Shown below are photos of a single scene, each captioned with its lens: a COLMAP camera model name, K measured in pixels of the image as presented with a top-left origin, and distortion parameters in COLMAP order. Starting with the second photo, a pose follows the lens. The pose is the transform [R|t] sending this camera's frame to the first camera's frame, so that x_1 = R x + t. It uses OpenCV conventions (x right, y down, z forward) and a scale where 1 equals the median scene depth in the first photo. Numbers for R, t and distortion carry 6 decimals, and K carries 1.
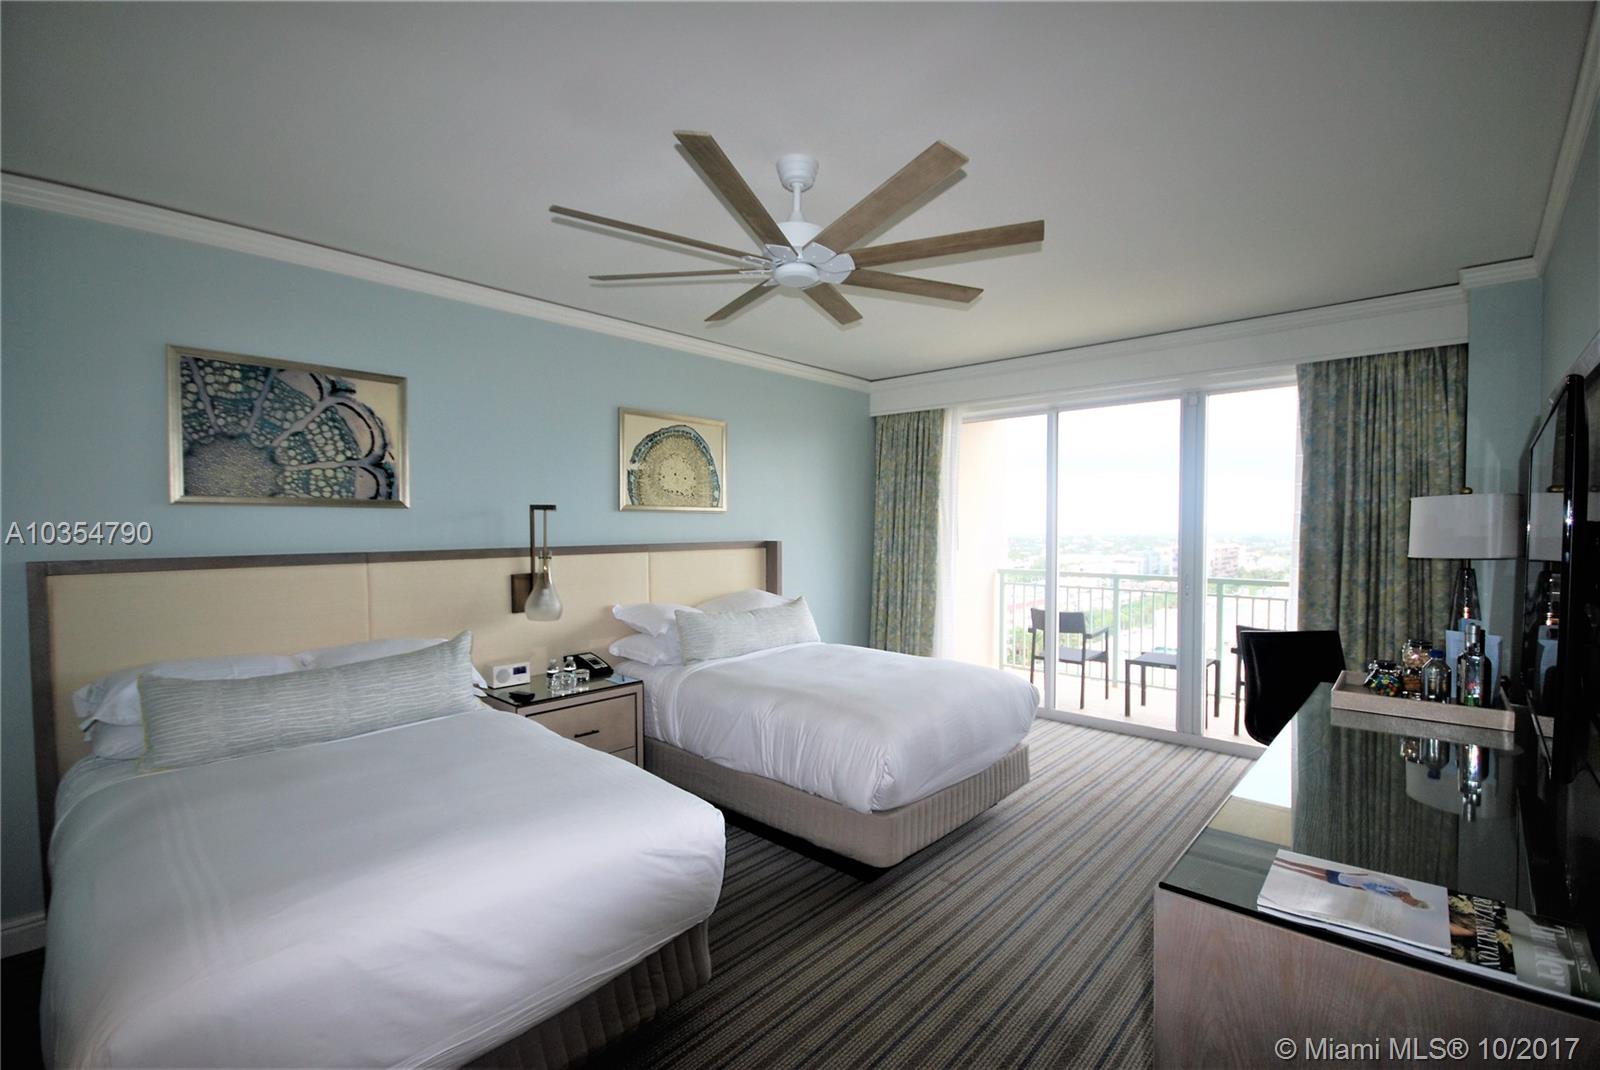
lens RADIAL K [[695.7, 0, 800.0], [0, 695.7, 535.0], [0, 0, 1]] dist [-0.000516, 0.000339]
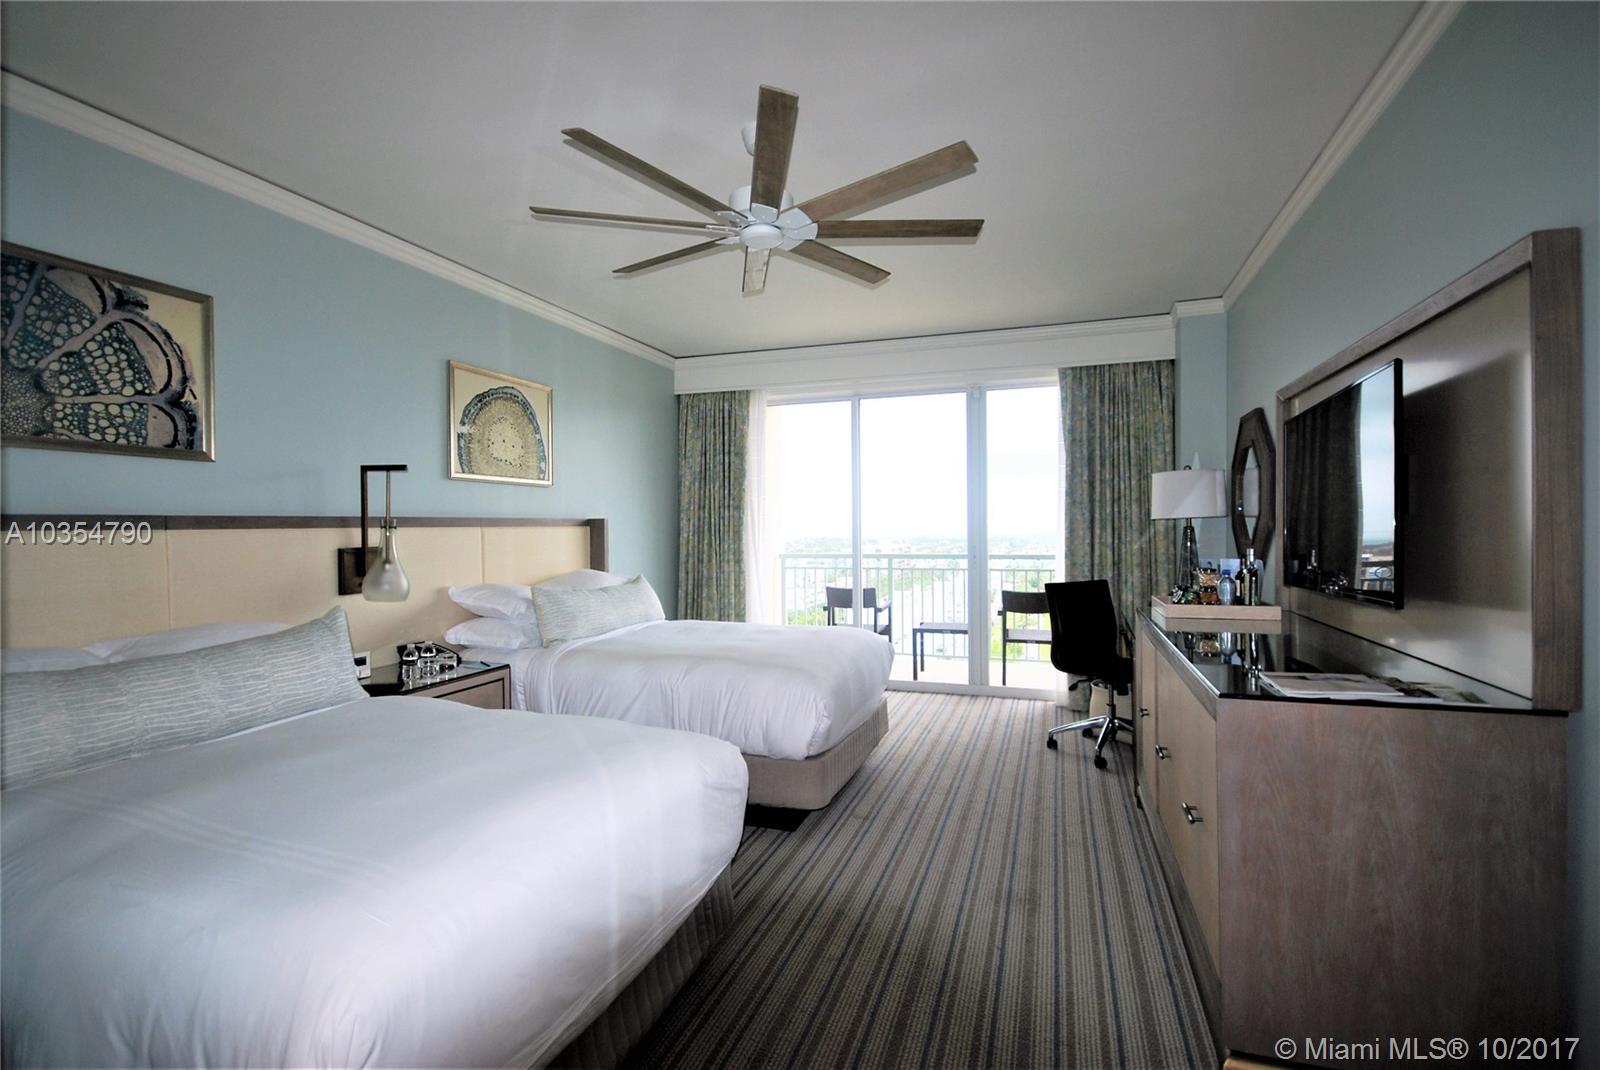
lens RADIAL K [[750.7, 0, 780.1], [0, 750.7, 523.3], [0, 0, 1]] dist [0.001222, -0.001543]
pose [[0.924222, -0.005455, 0.381816, -0.270017], [0.013816, 0.999721, -0.019161, 0.051020], [-0.381605, 0.022984, 0.924040, -0.025449]]
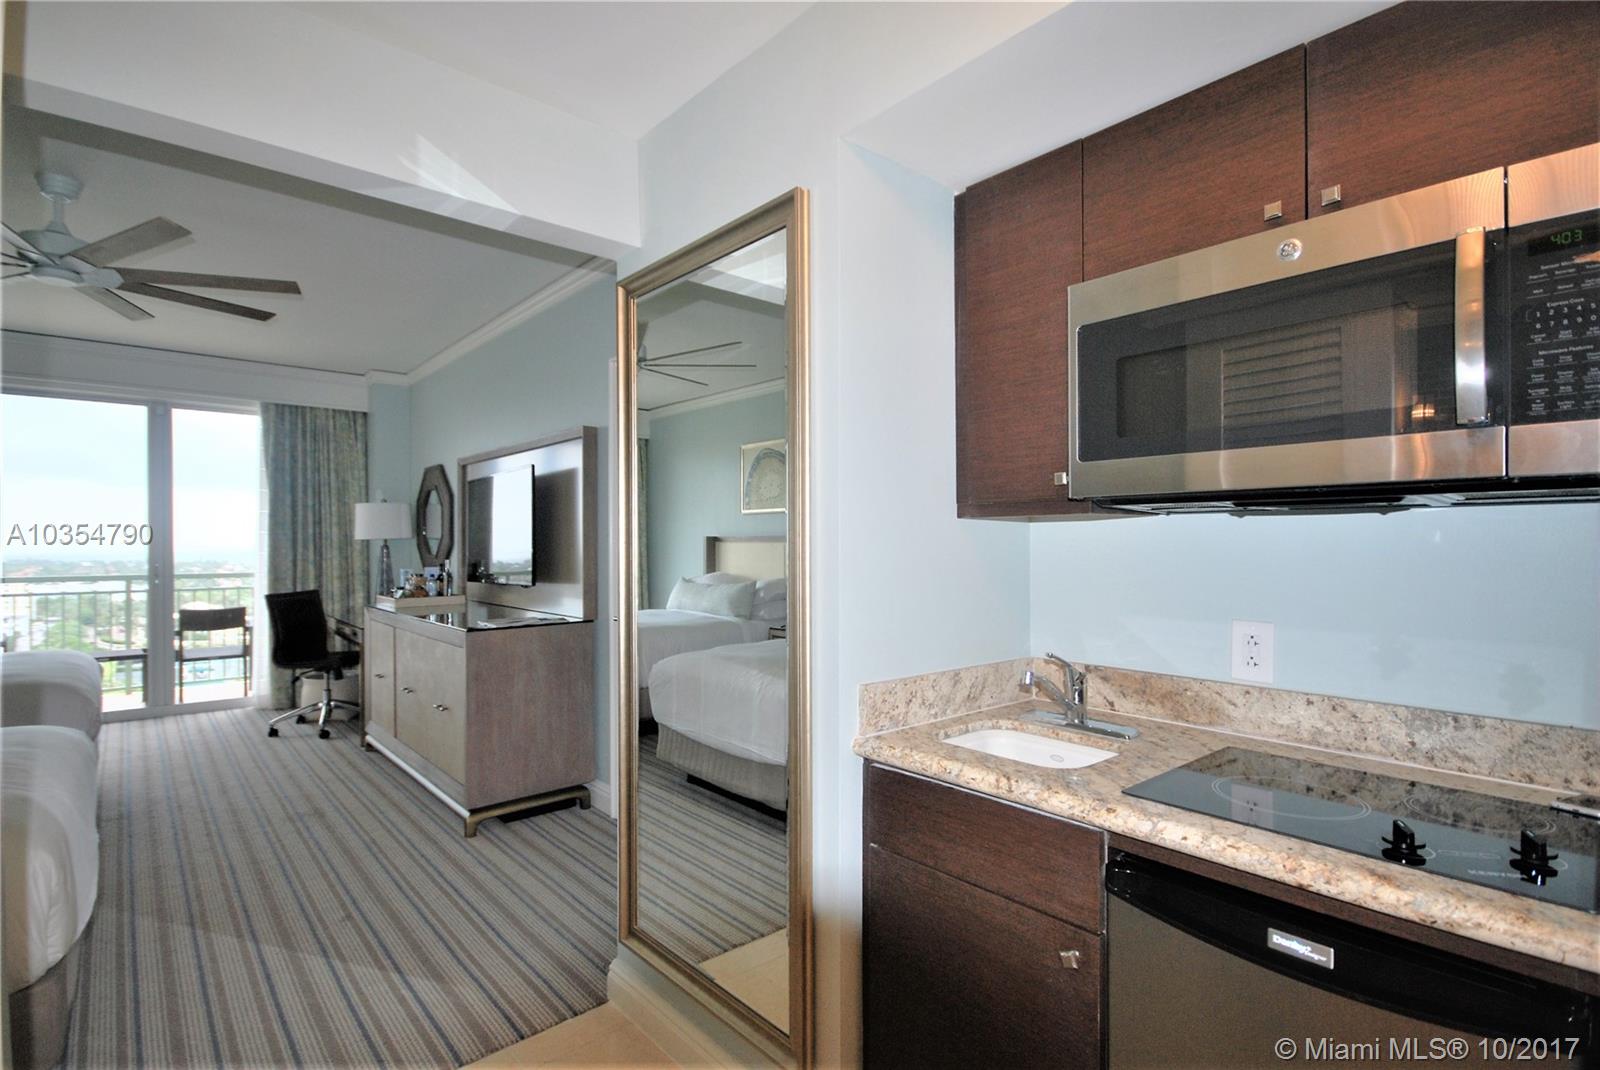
lens RADIAL K [[768.0, 0, 803.0], [0, 768.0, 541.4], [0, 0, 1]] dist [0.000598, 0.000086]
pose [[0.095706, -0.001238, 0.995409, -0.743098], [0.017910, 0.999839, -0.000479, 0.050004], [-0.995249, 0.017874, 0.095713, -0.199267]]
